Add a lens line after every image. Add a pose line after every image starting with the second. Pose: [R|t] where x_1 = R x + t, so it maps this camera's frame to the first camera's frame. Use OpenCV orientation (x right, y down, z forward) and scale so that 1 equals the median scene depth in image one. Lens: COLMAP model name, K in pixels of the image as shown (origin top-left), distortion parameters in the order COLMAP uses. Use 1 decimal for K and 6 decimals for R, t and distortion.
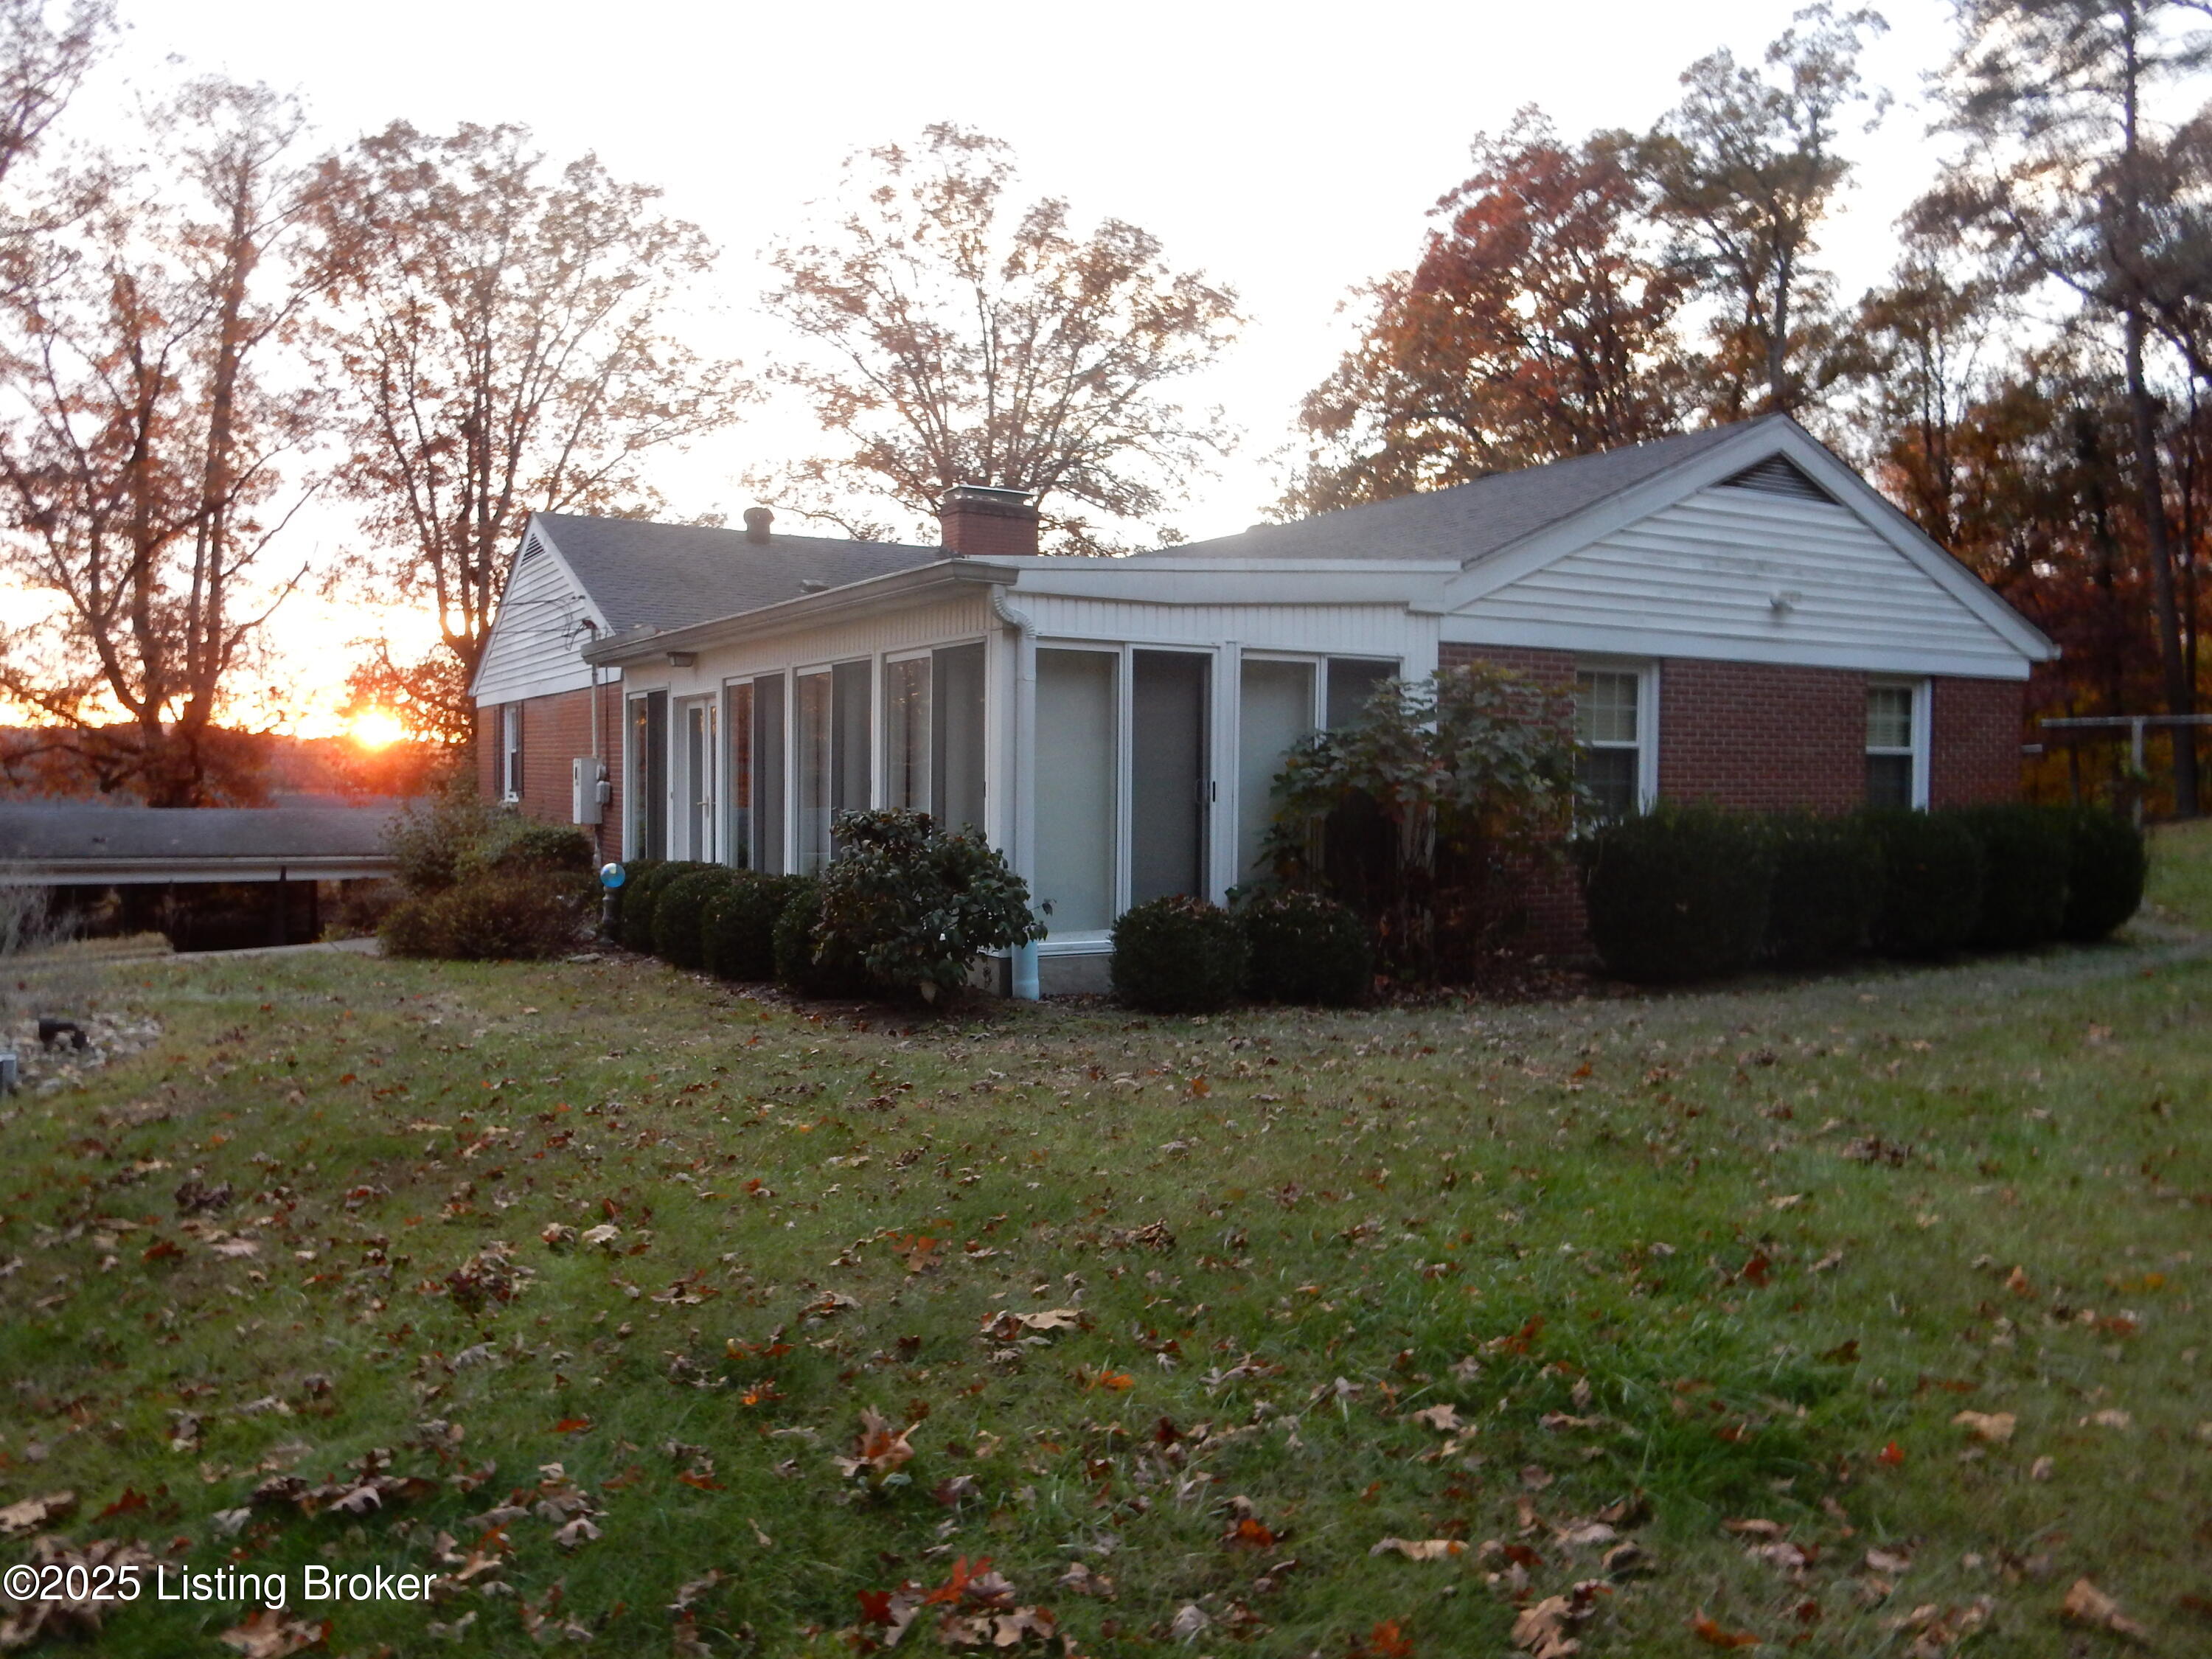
lens RADIAL K [[1648.2, 0, 1103.1], [0, 1648.2, 832.1], [0, 0, 1]] dist [0.000921, 0.002885]
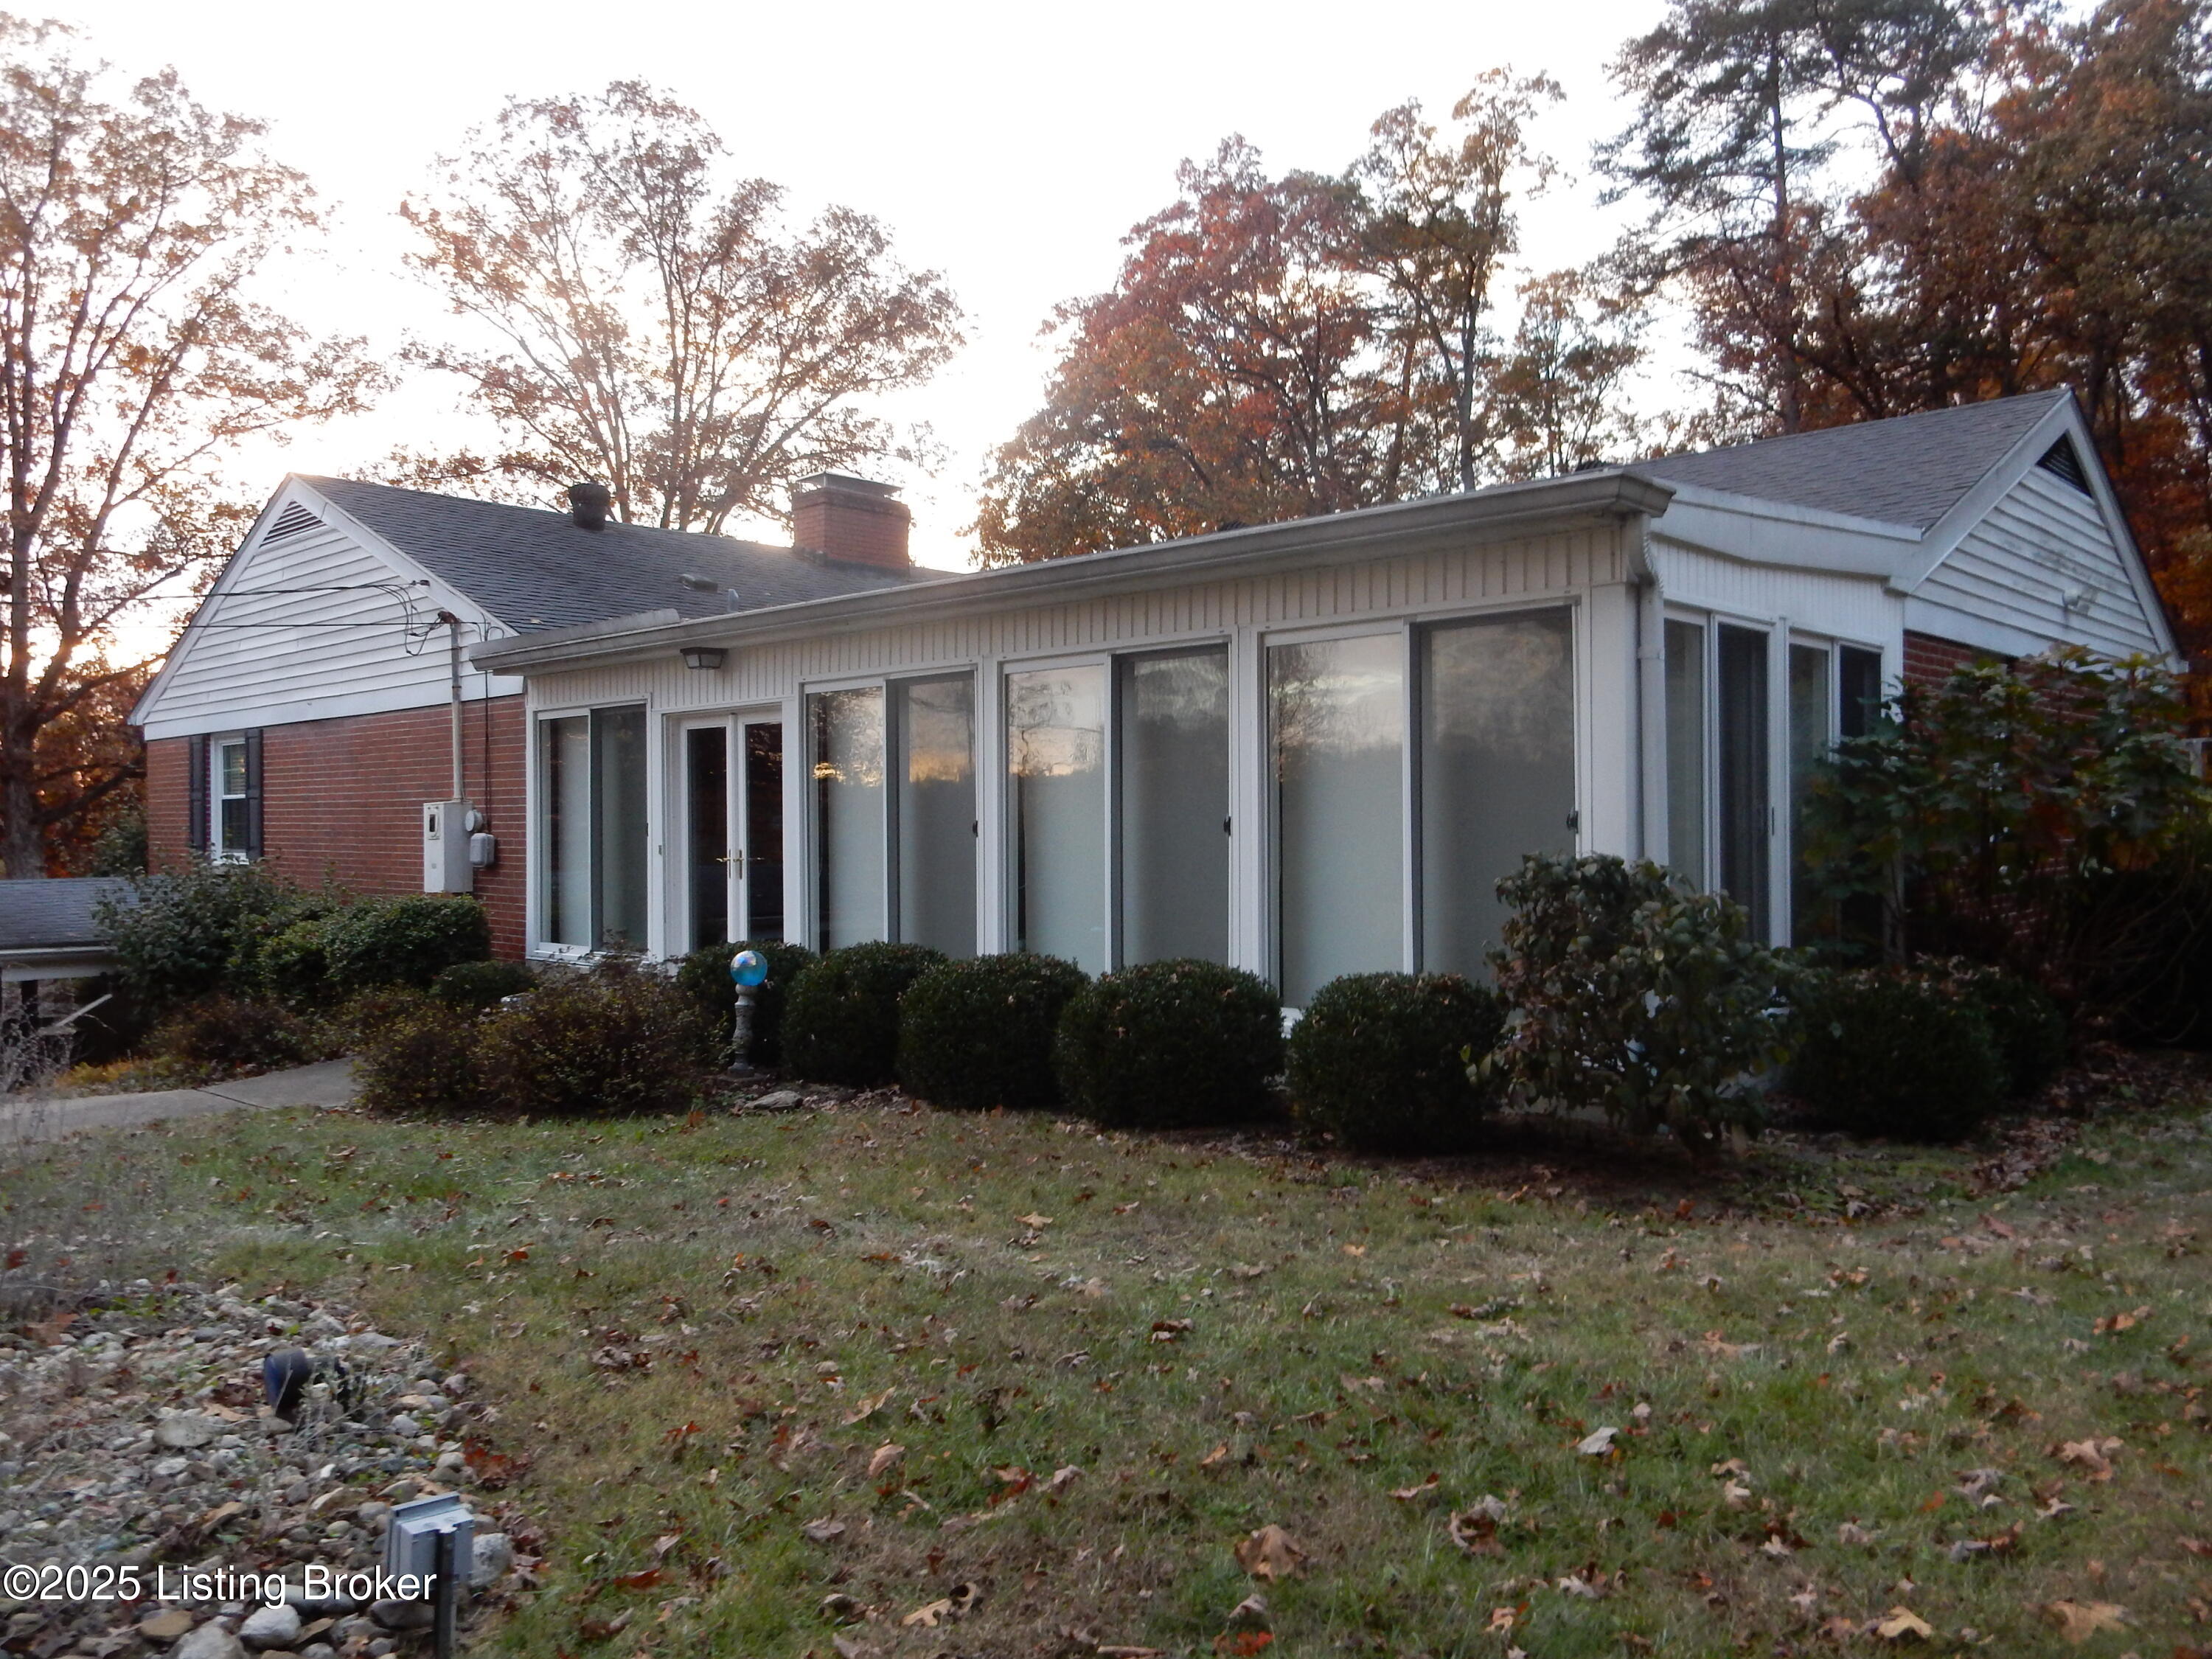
lens RADIAL K [[1648.2, 0, 1110.5], [0, 1648.2, 827.4], [0, 0, 1]] dist [0.000921, 0.002885]
pose [[0.957064, -0.015839, 0.289445, -0.105508], [0.025592, 0.999224, -0.029940, -0.002071], [-0.288746, 0.036062, 0.956726, 0.097503]]
